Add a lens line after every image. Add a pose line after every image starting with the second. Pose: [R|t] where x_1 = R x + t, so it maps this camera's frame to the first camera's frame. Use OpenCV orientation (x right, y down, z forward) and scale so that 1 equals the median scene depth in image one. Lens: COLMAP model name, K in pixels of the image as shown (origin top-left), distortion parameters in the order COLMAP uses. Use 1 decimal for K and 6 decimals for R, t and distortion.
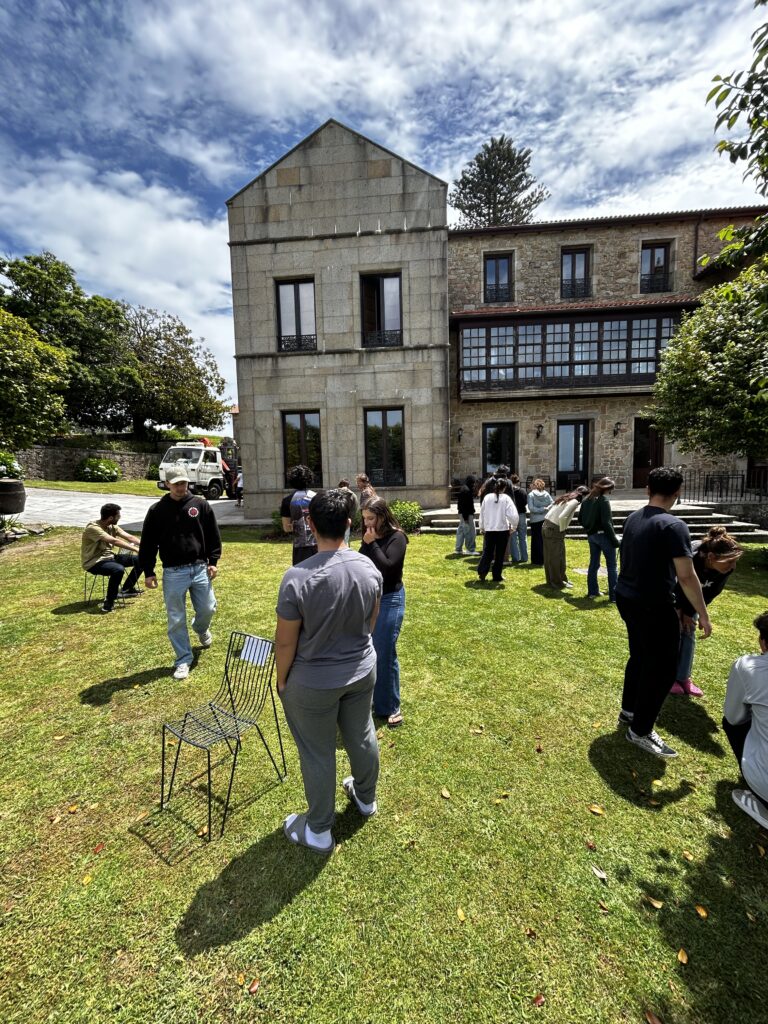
lens RADIAL K [[415.5, 0, 383.8], [0, 415.5, 511.4], [0, 0, 1]] dist [-0.002652, 0.000714]
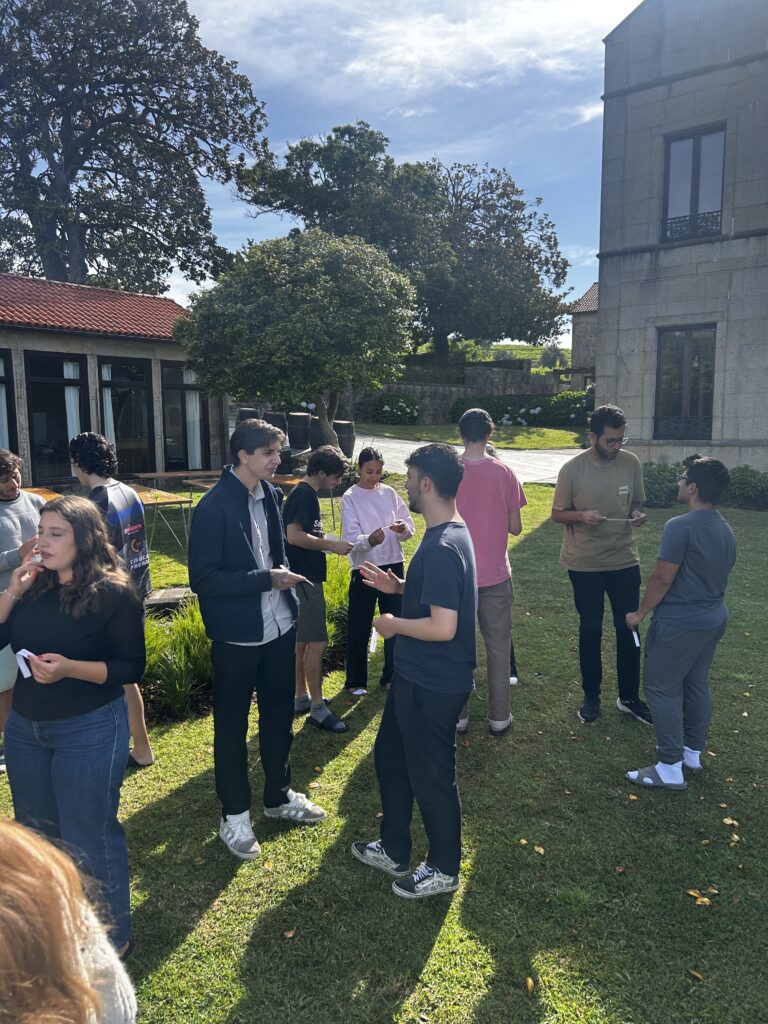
lens RADIAL K [[765.2, 0, 387.4], [0, 765.2, 520.0], [0, 0, 1]] dist [0.043084, -0.049027]
pose [[0.844791, 0.086795, -0.528011, 0.080175], [-0.062454, 0.996006, 0.063802, 0.025391], [0.531440, -0.020923, 0.846838, -0.341142]]
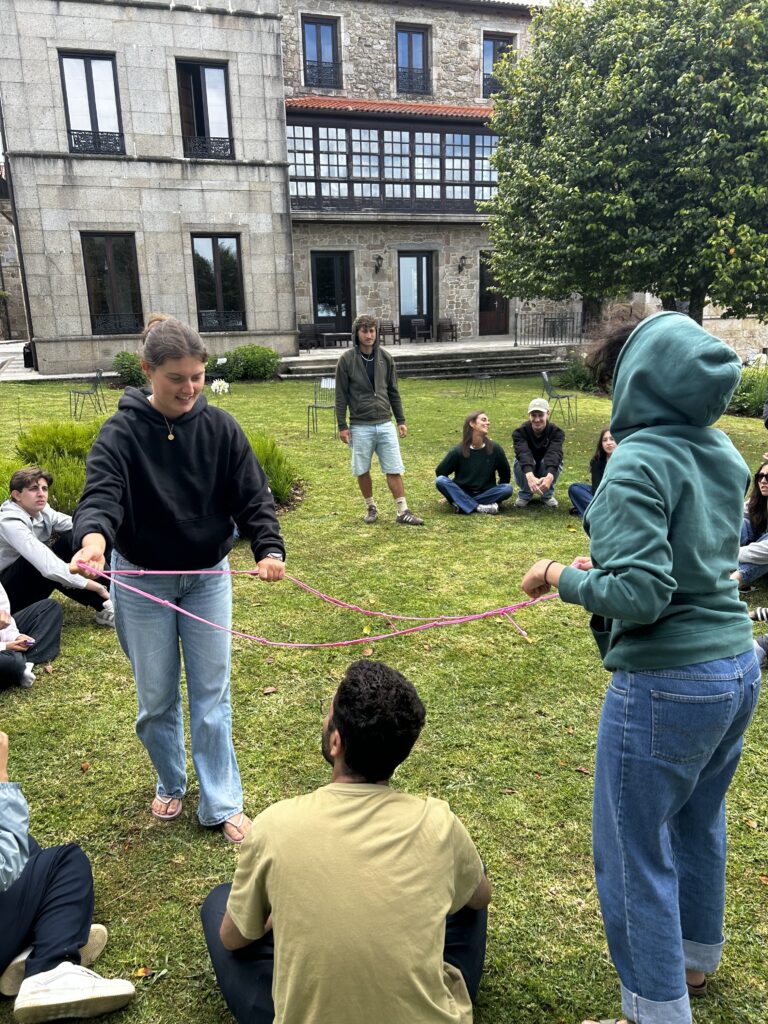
lens RADIAL K [[765.2, 0, 388.2], [0, 765.2, 516.5], [0, 0, 1]] dist [0.043084, -0.049027]
pose [[0.917281, -0.098694, 0.385816, -0.325640], [0.037756, 0.985993, 0.162459, 0.069591], [-0.396446, -0.134454, 0.908159, -0.606476]]
